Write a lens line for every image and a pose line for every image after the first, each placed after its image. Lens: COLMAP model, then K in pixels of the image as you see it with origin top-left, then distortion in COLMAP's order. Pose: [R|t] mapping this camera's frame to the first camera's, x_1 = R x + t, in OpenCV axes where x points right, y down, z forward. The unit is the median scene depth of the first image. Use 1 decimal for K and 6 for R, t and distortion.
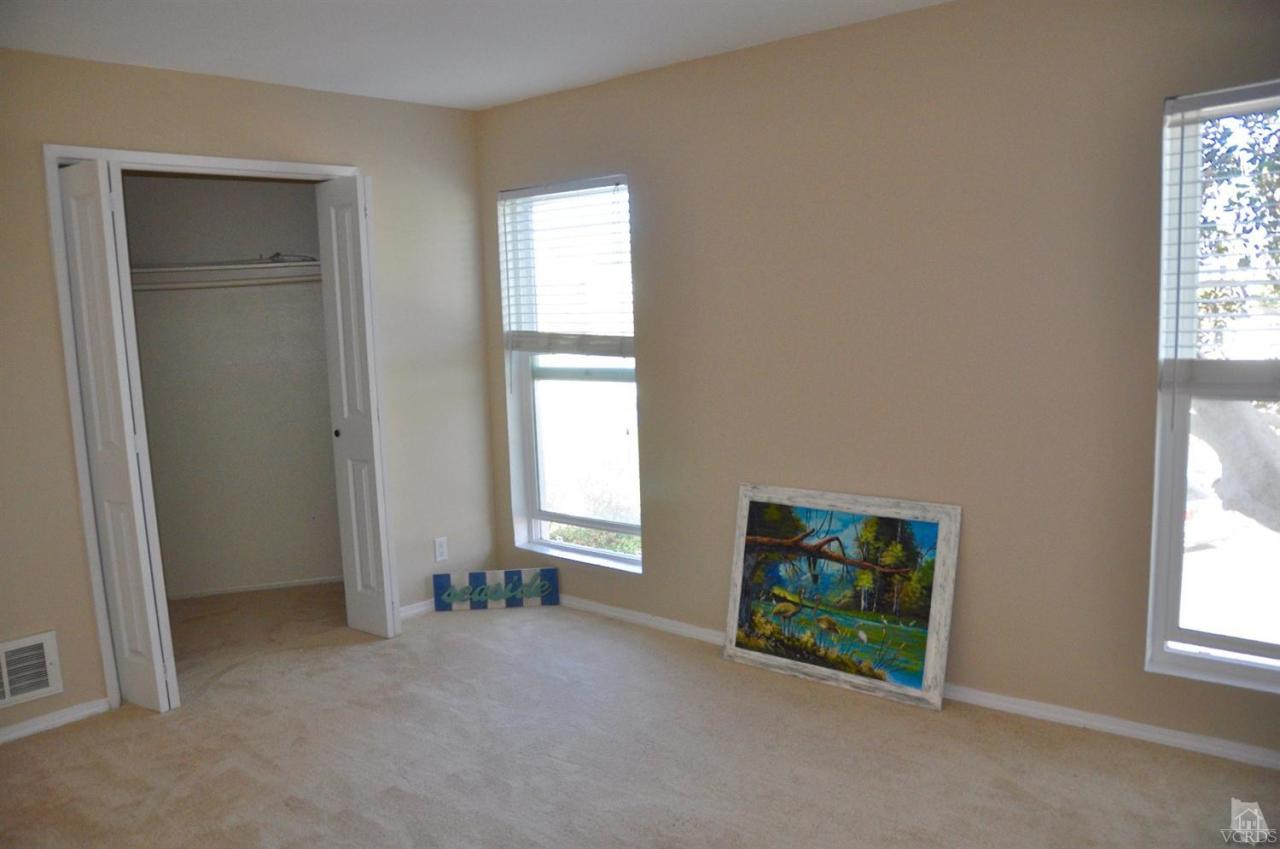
lens RADIAL K [[994.9, 0, 639.8], [0, 994.9, 431.7], [0, 0, 1]] dist [-0.153330, 0.099442]
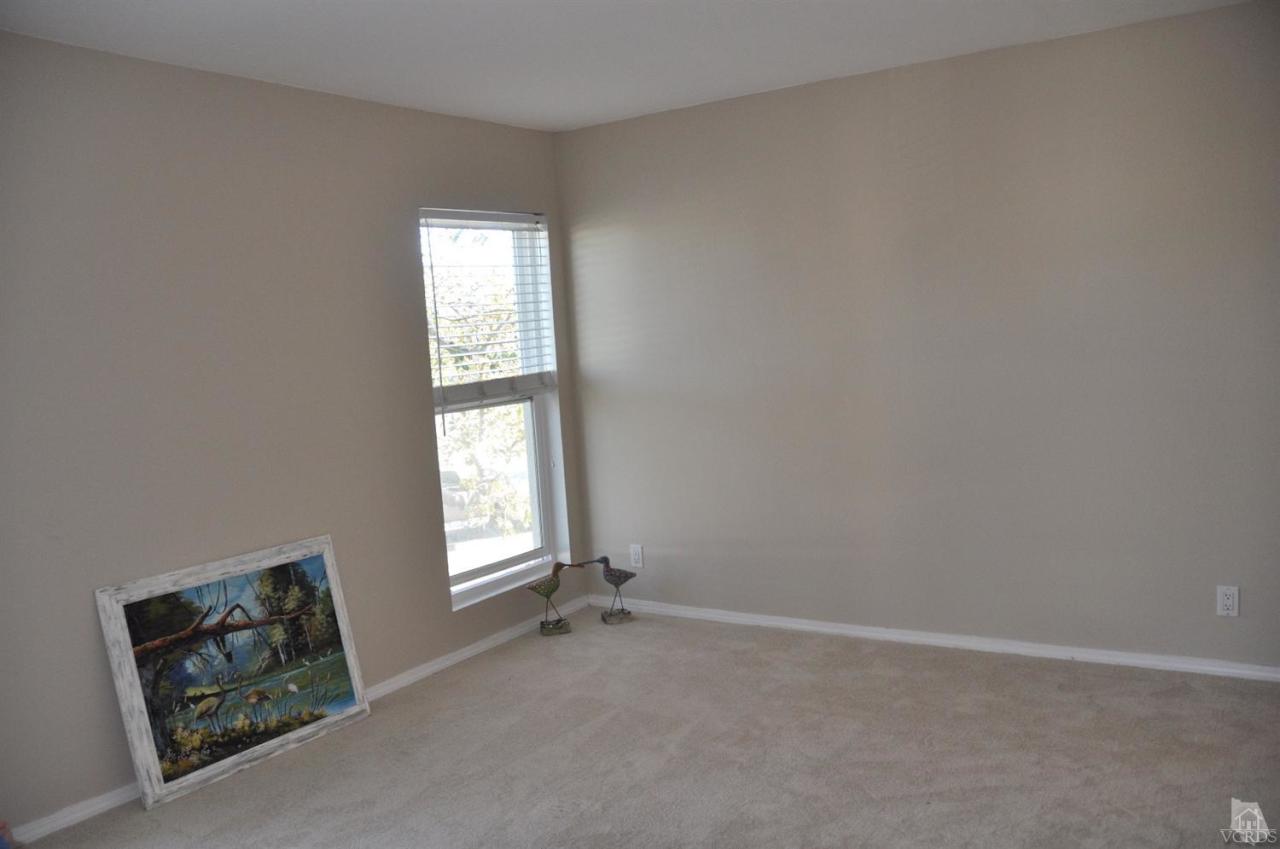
lens RADIAL K [[994.9, 0, 639.0], [0, 994.9, 419.9], [0, 0, 1]] dist [-0.153330, 0.099442]
pose [[-0.130378, -0.035453, 0.990830, -0.752338], [0.191129, 0.979717, 0.060205, -0.046962], [-0.972868, 0.197225, -0.120958, 0.704550]]
